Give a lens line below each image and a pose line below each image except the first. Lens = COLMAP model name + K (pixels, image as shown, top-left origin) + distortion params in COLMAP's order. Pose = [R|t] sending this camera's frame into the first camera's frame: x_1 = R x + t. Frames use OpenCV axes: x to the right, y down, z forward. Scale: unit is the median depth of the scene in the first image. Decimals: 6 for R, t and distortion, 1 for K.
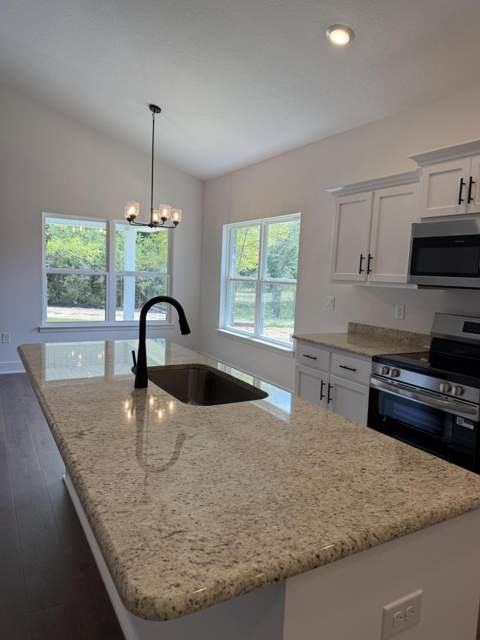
lens RADIAL K [[452.9, 0, 239.3], [0, 452.9, 317.6], [0, 0, 1]] dist [0.047960, -0.012729]
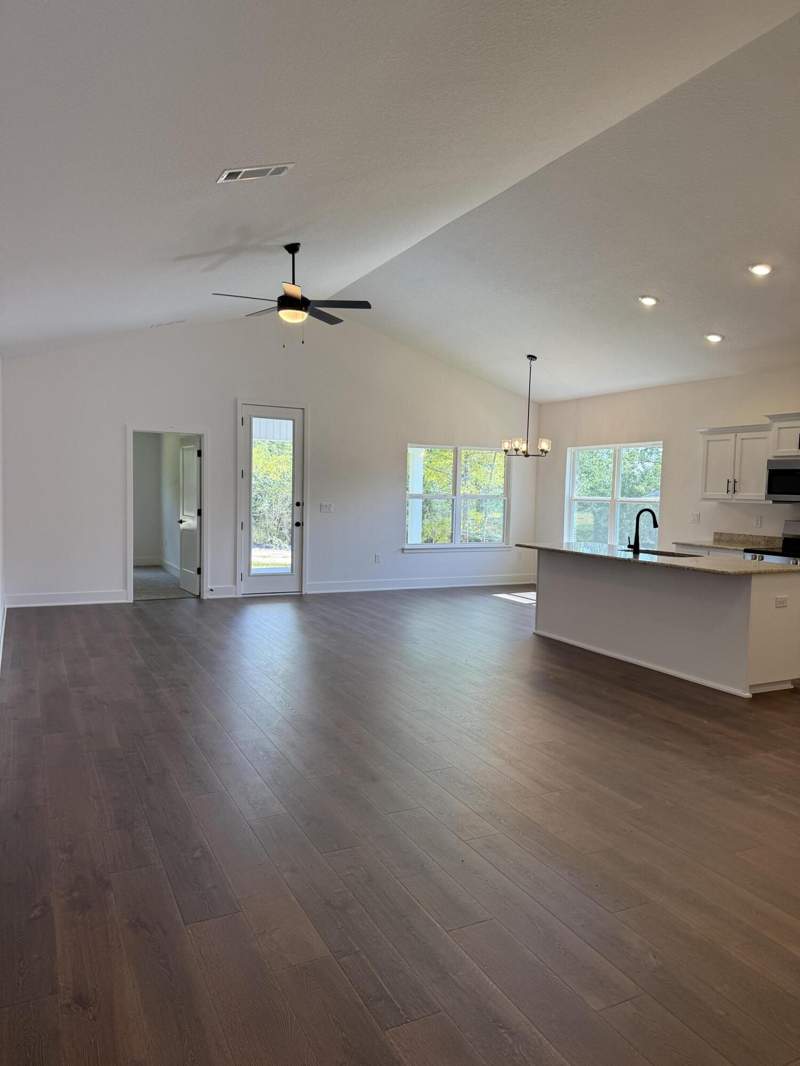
lens RADIAL K [[754.3, 0, 400.9], [0, 754.3, 539.8], [0, 0, 1]] dist [0.047960, -0.012729]
pose [[0.998530, -0.018100, -0.051092, -0.562546], [0.016403, 0.999306, -0.033449, 0.096626], [0.051662, 0.032562, 0.998134, -1.245043]]
